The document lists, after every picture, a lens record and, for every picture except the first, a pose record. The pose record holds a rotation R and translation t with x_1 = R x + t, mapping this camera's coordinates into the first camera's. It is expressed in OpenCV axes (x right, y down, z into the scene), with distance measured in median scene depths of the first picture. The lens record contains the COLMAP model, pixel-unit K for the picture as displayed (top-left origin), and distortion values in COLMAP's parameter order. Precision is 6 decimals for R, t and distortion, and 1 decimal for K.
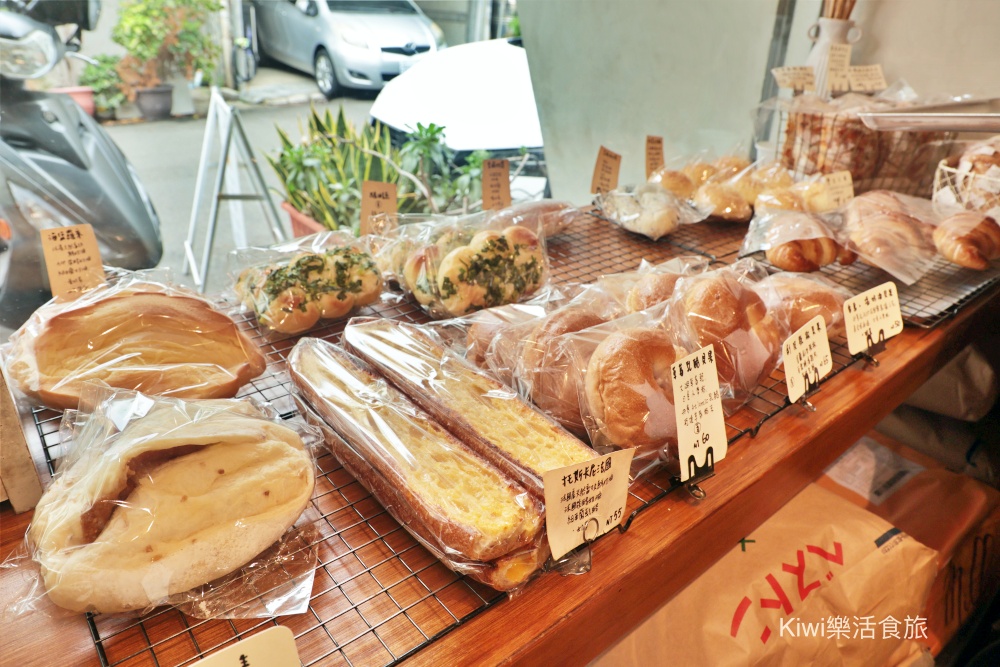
lens RADIAL K [[679.1, 0, 500.0], [0, 679.1, 333.5], [0, 0, 1]] dist [-0.064284, 0.000057]
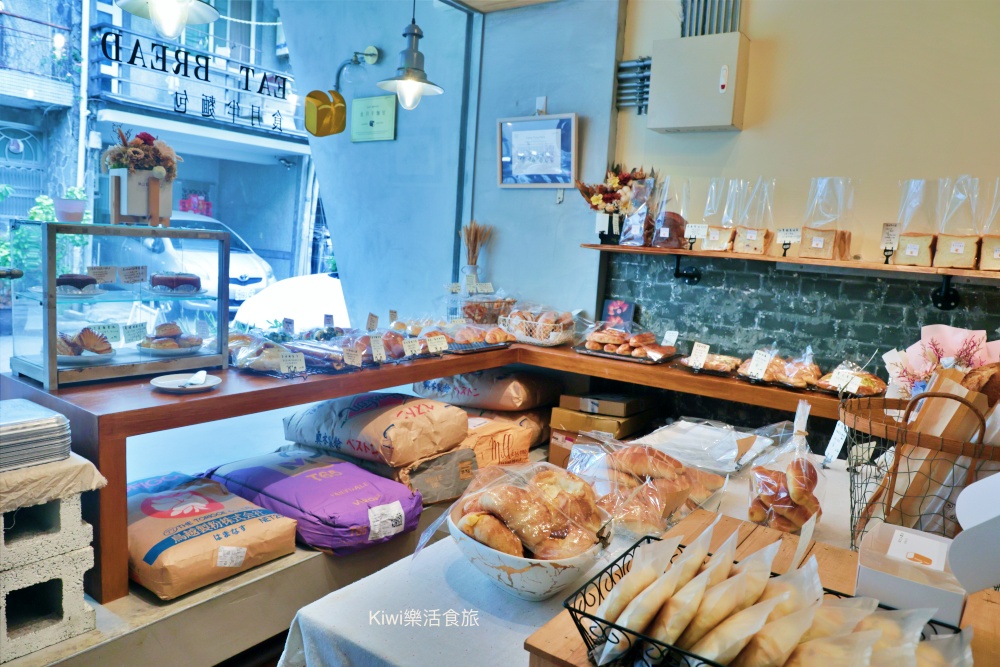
lens RADIAL K [[679.1, 0, 500.0], [0, 679.1, 333.5], [0, 0, 1]] dist [-0.064284, 0.000057]
pose [[0.965509, -0.009972, 0.260178, -0.005436], [0.092804, 0.946815, -0.308104, 0.079894], [-0.243268, 0.321623, 0.915084, -0.181942]]
